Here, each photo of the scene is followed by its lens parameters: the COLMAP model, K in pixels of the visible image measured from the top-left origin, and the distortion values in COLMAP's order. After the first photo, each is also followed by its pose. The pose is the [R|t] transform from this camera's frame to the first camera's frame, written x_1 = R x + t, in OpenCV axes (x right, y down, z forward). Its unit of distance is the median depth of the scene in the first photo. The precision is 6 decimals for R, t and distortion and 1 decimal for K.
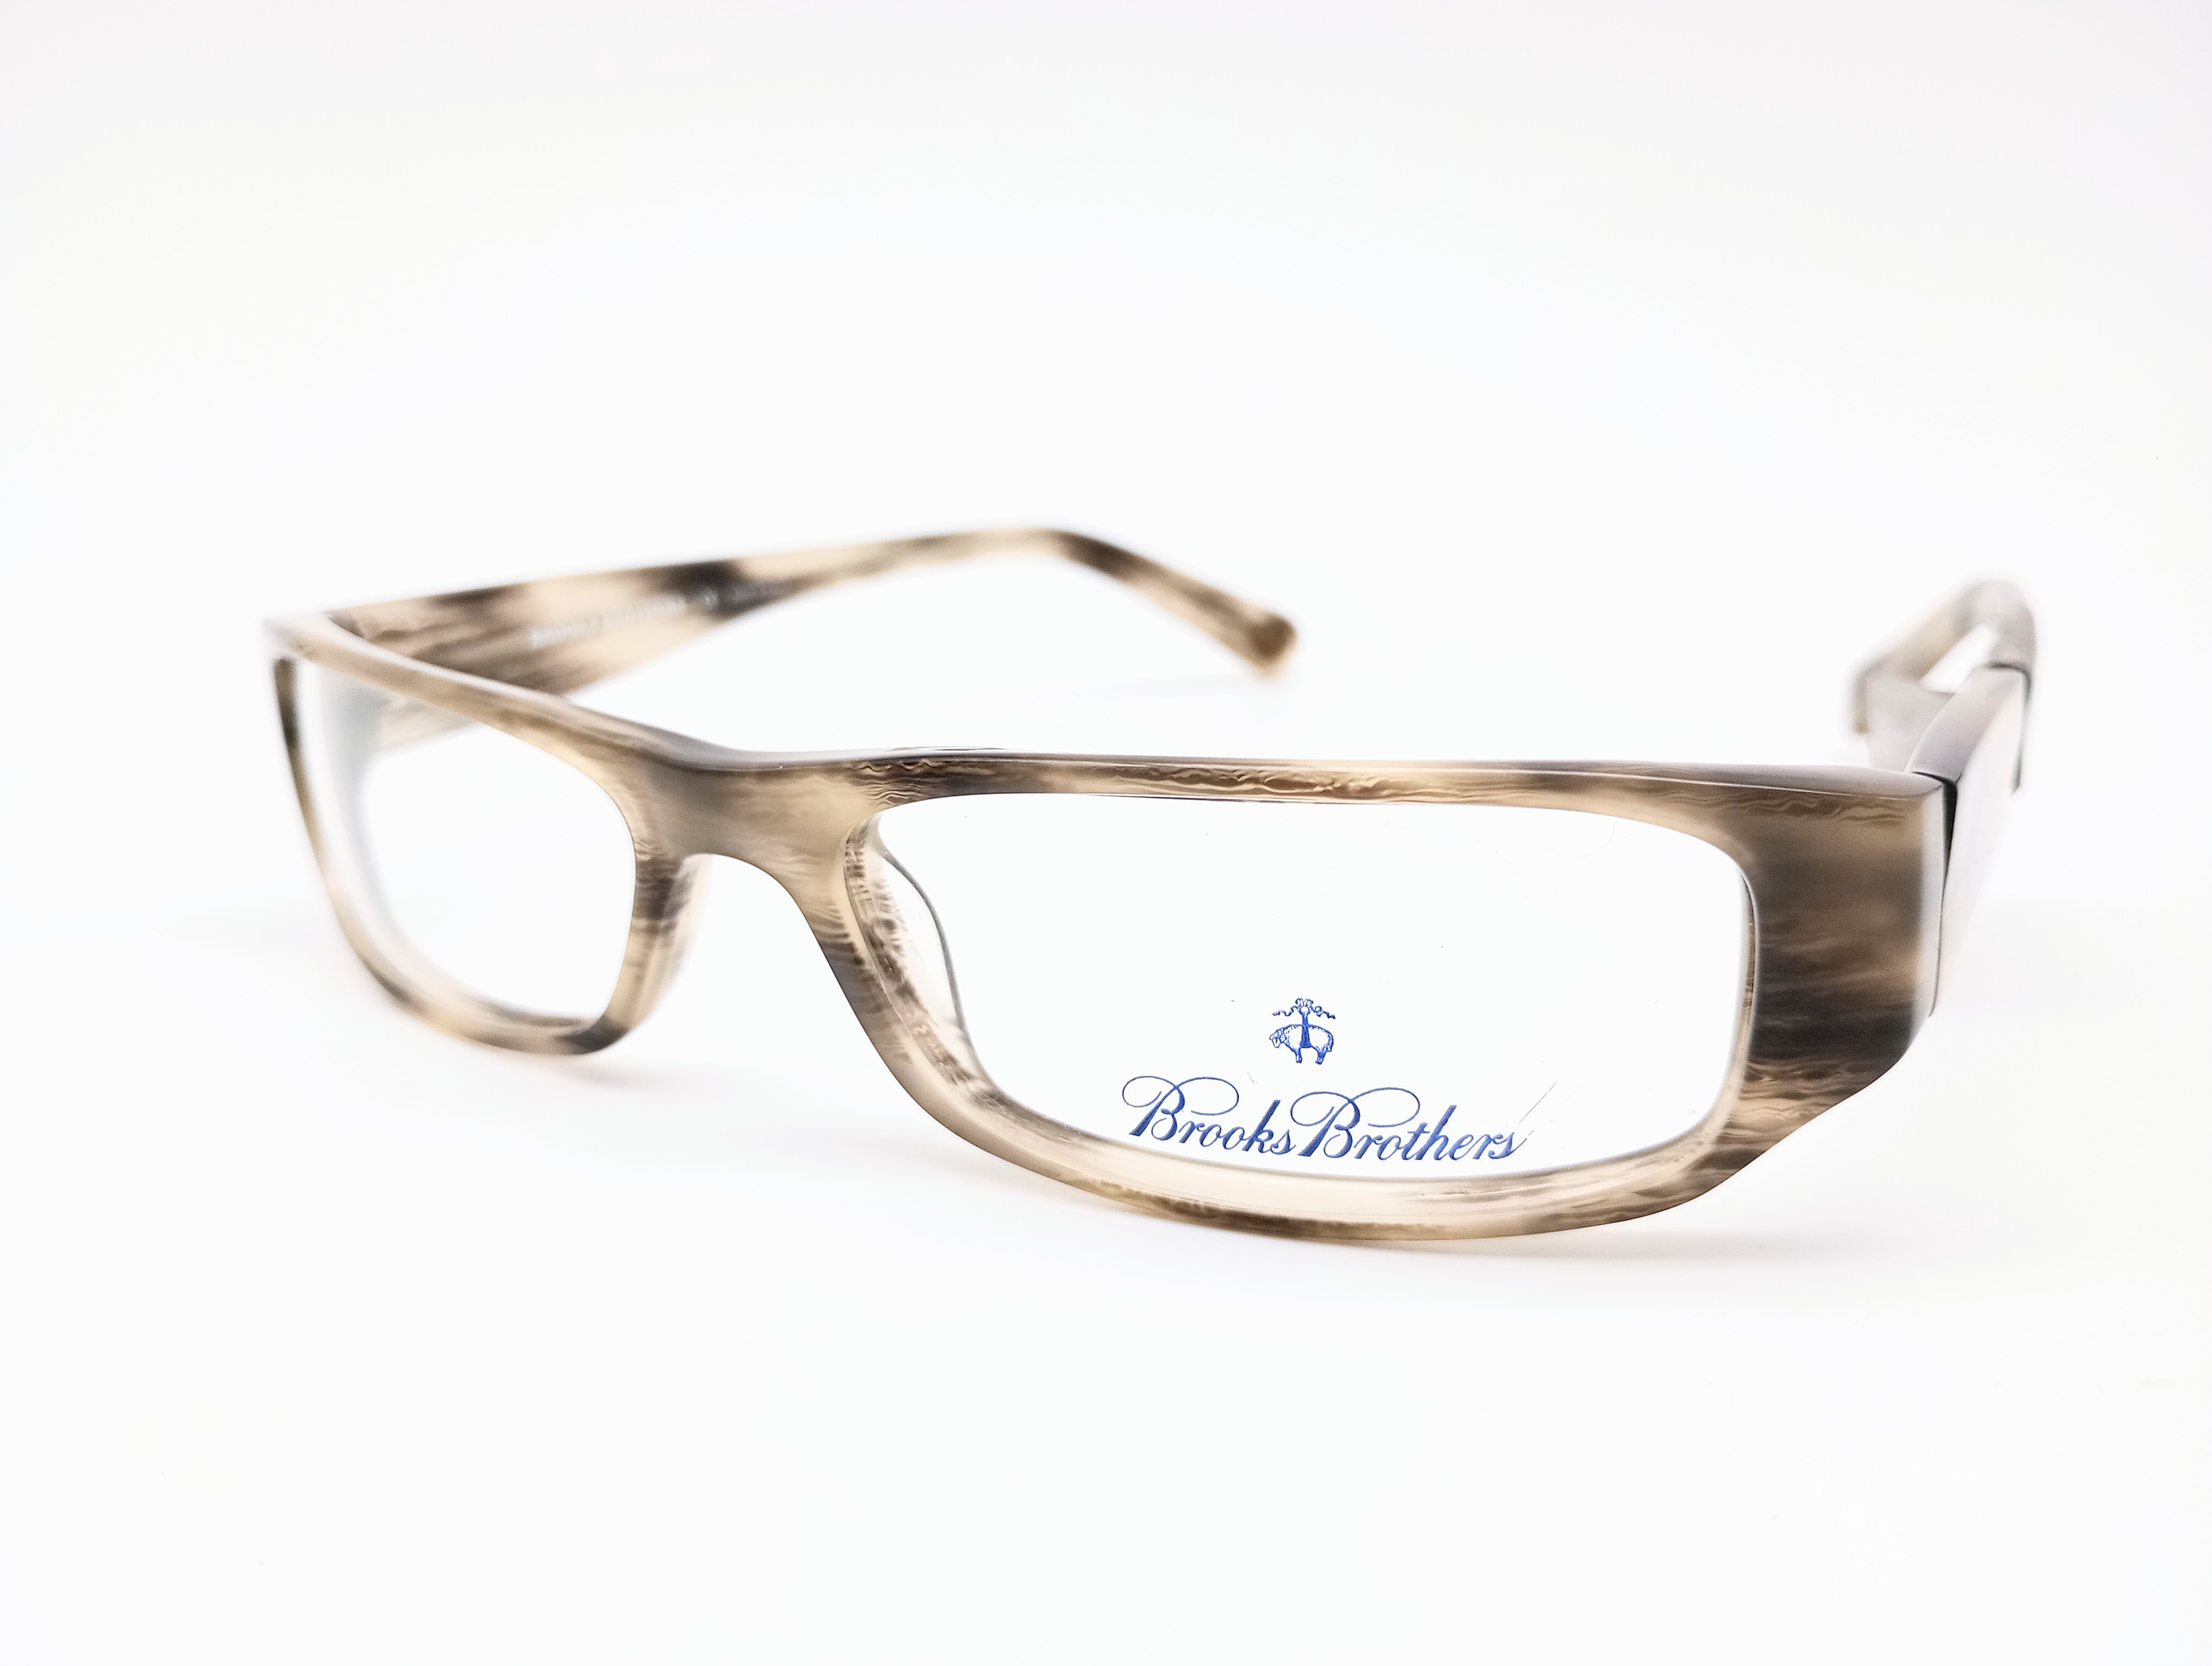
lens RADIAL K [[1838.9, 0, 1106.0], [0, 1838.9, 833.0], [0, 0, 1]] dist [0.011838, -0.000697]
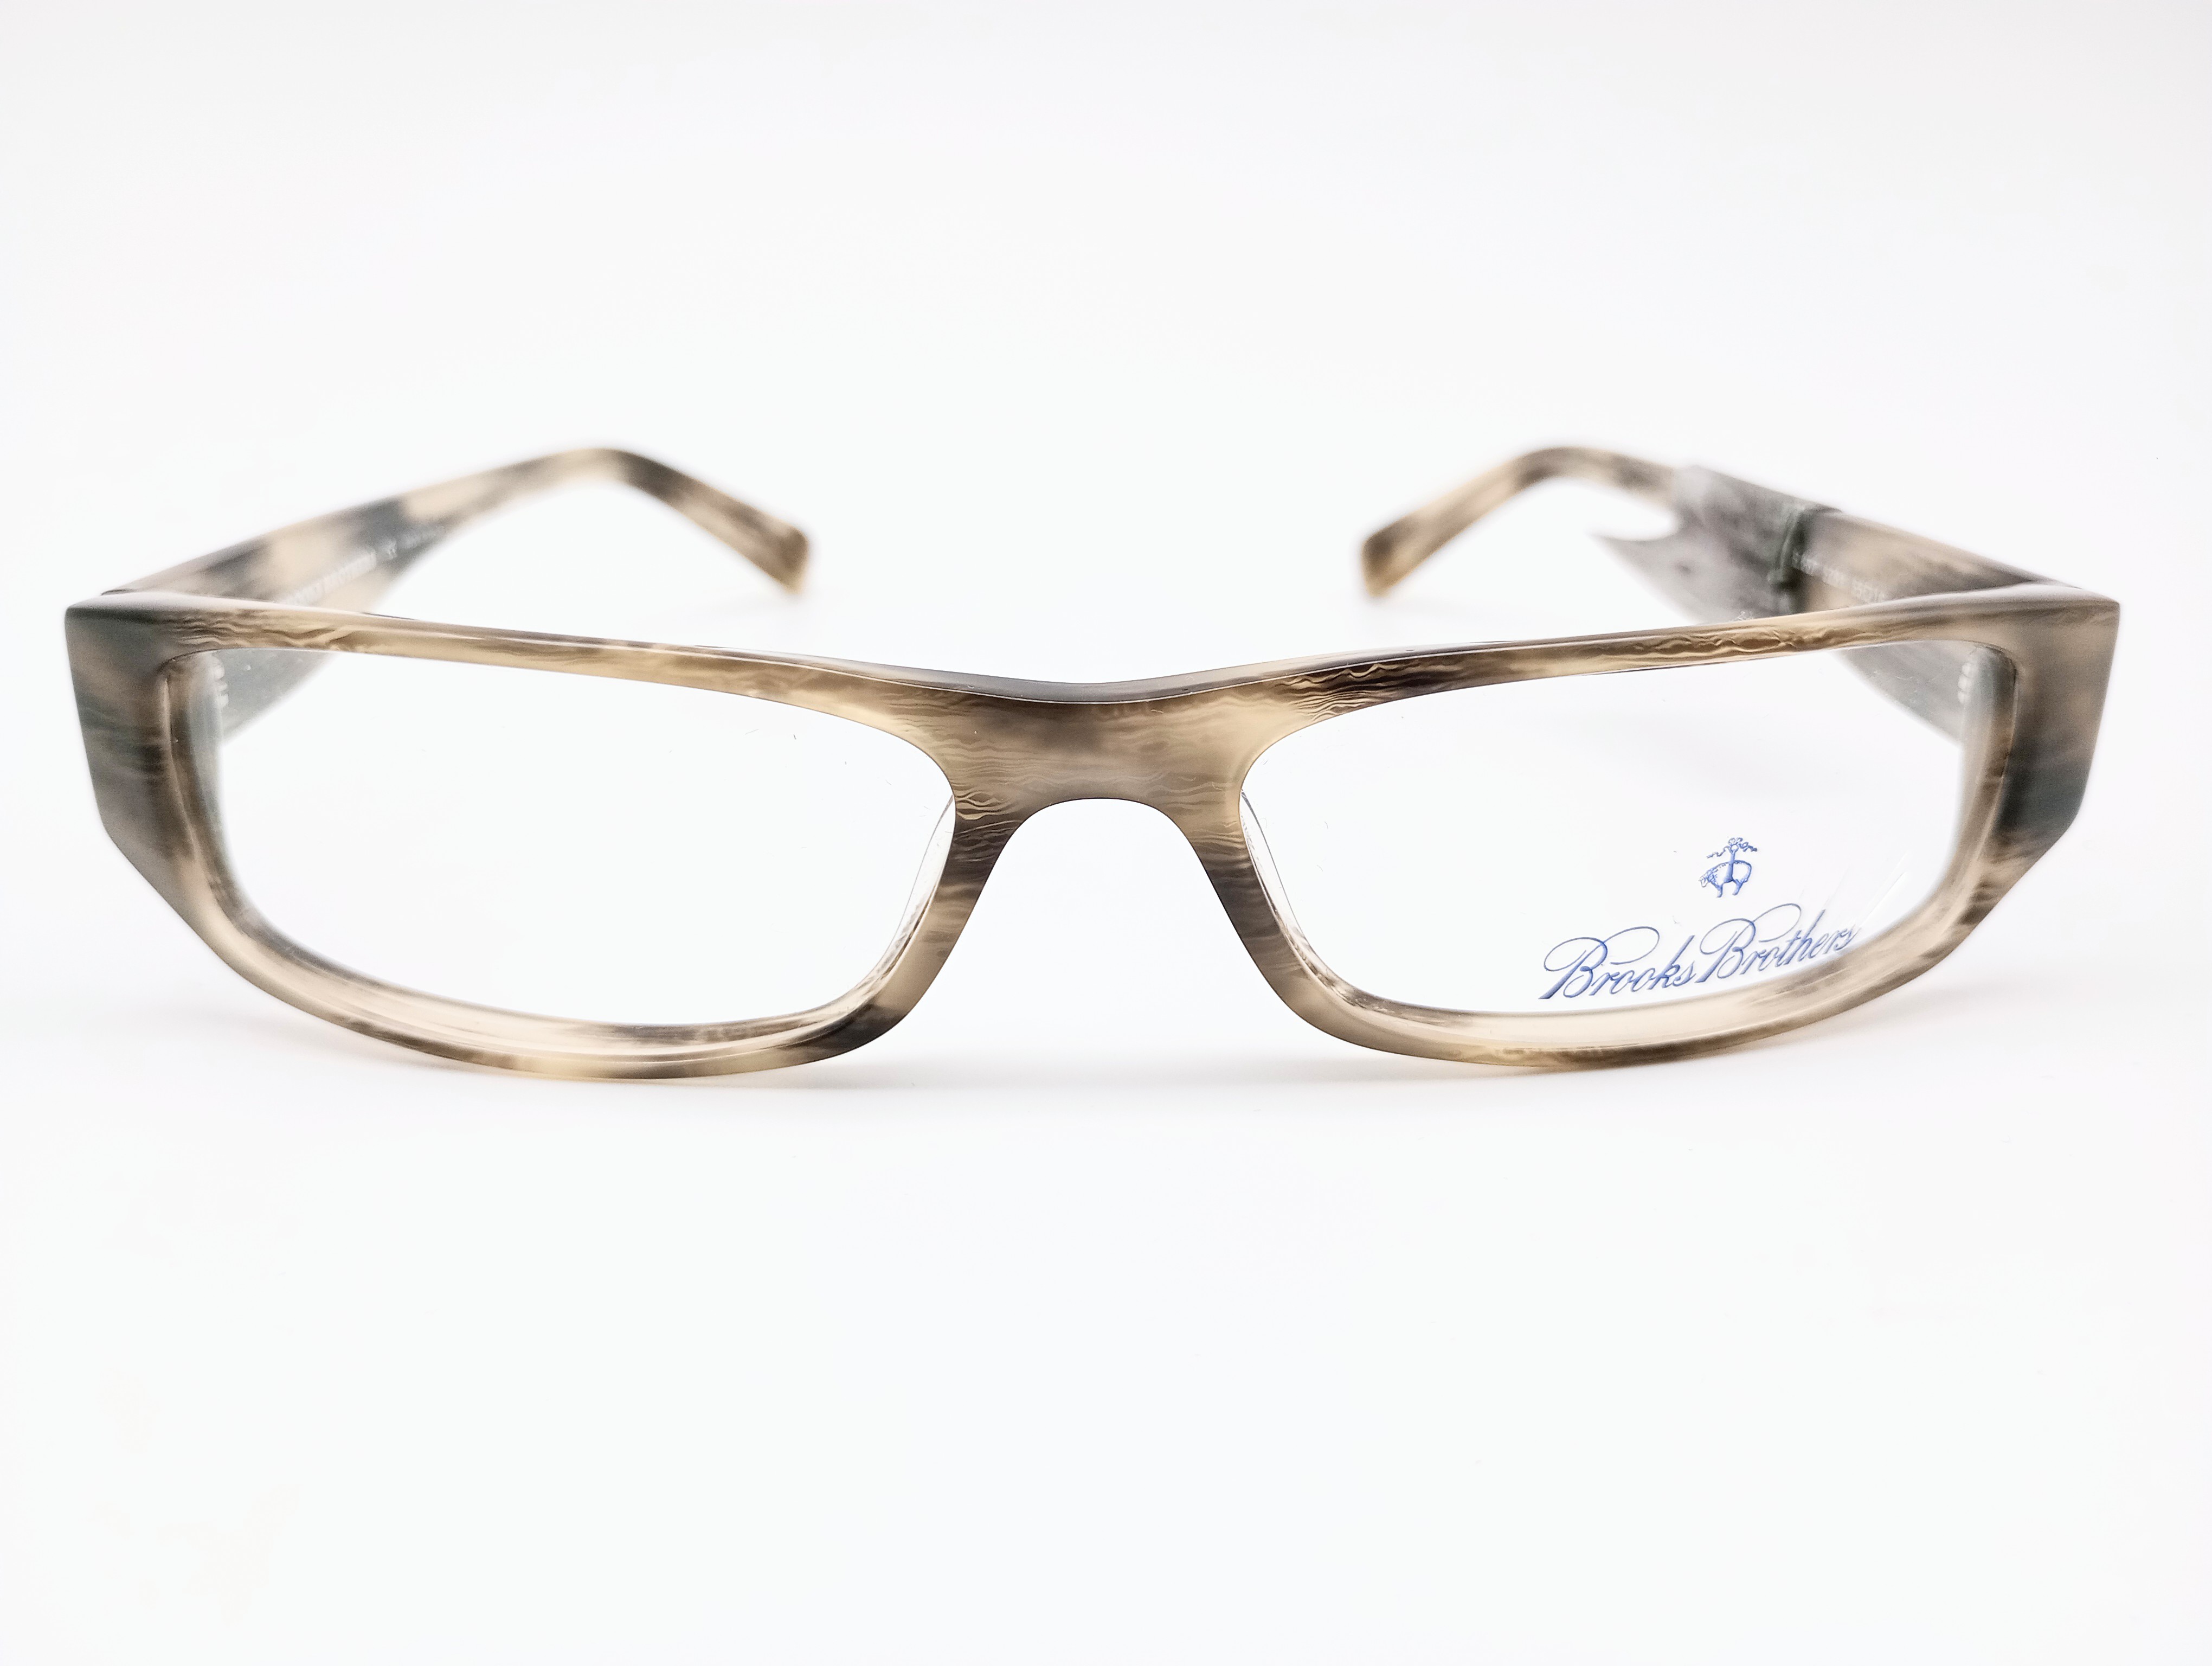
lens RADIAL K [[1838.9, 0, 1106.0], [0, 1838.9, 833.0], [0, 0, 1]] dist [0.011838, -0.000697]
pose [[0.857730, -0.151918, 0.491141, -0.719029], [0.128565, 0.988372, 0.081193, -0.048753], [-0.497765, -0.006498, 0.867288, 0.213512]]
